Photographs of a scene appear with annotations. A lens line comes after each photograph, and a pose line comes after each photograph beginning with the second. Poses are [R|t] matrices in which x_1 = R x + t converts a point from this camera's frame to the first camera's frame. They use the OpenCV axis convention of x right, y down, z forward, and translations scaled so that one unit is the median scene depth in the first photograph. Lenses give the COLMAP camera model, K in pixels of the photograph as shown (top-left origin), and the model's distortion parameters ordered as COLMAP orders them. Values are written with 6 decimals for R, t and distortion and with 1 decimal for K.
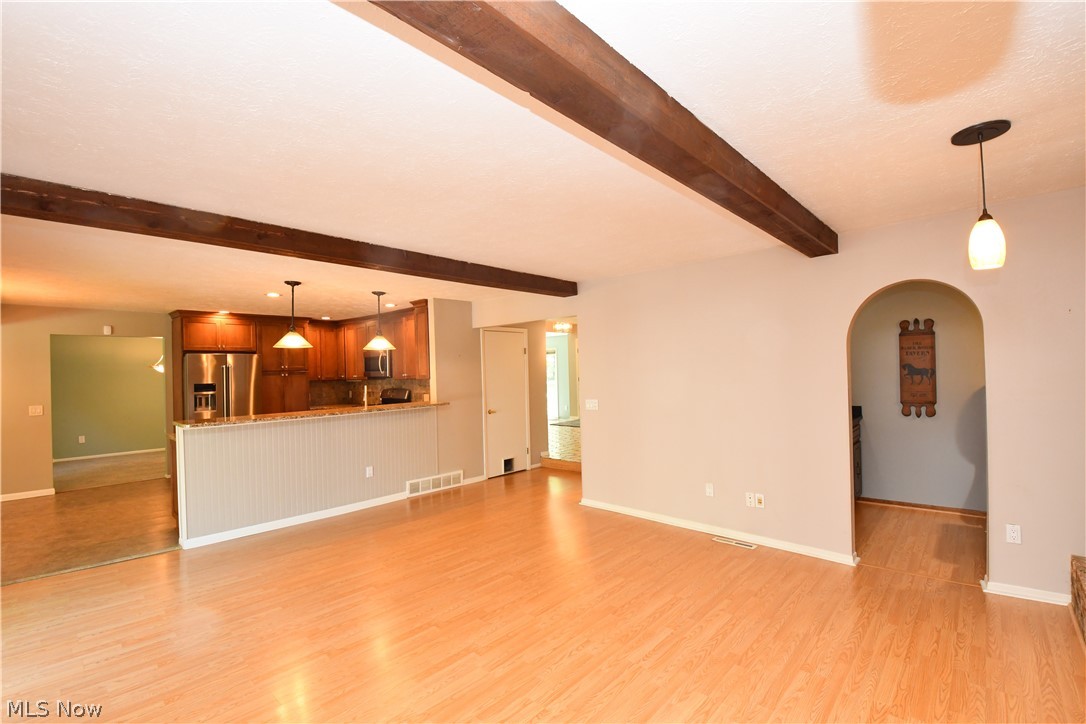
lens RADIAL K [[479.8, 0, 538.7], [0, 479.8, 367.0], [0, 0, 1]] dist [0.010987, -0.024090]
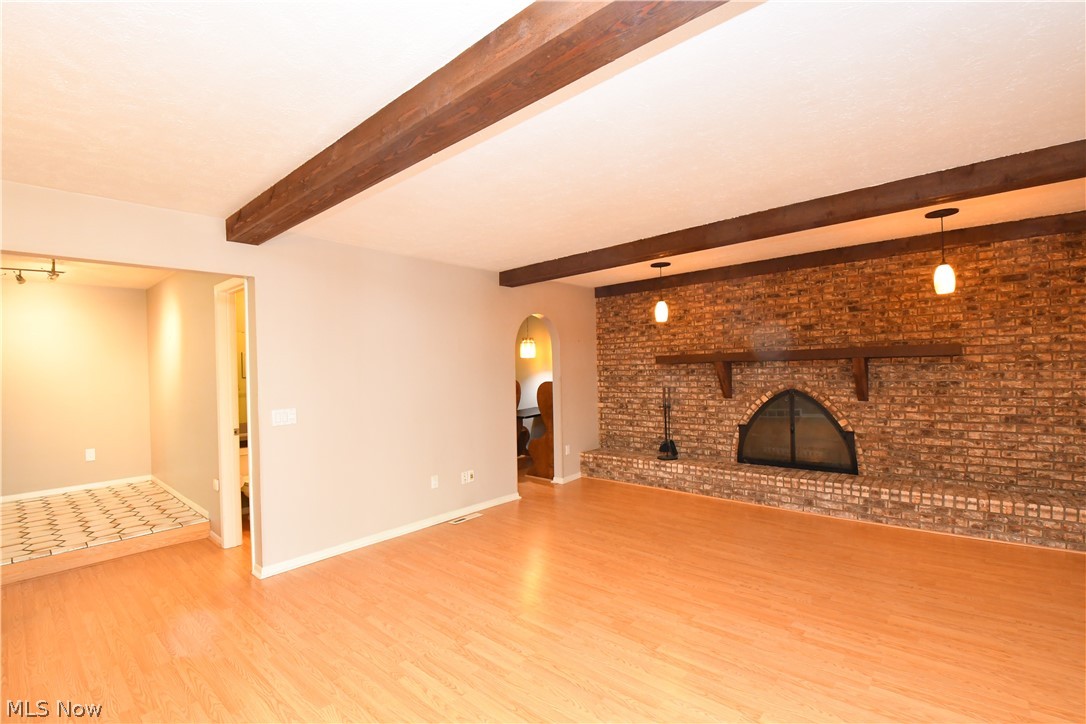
lens RADIAL K [[479.8, 0, 538.7], [0, 479.8, 367.0], [0, 0, 1]] dist [0.010987, -0.024090]
pose [[-0.027408, 0.021449, 0.999394, -0.760207], [0.016411, 0.999645, -0.021004, 0.029473], [-0.999490, 0.015826, -0.027750, 0.854472]]
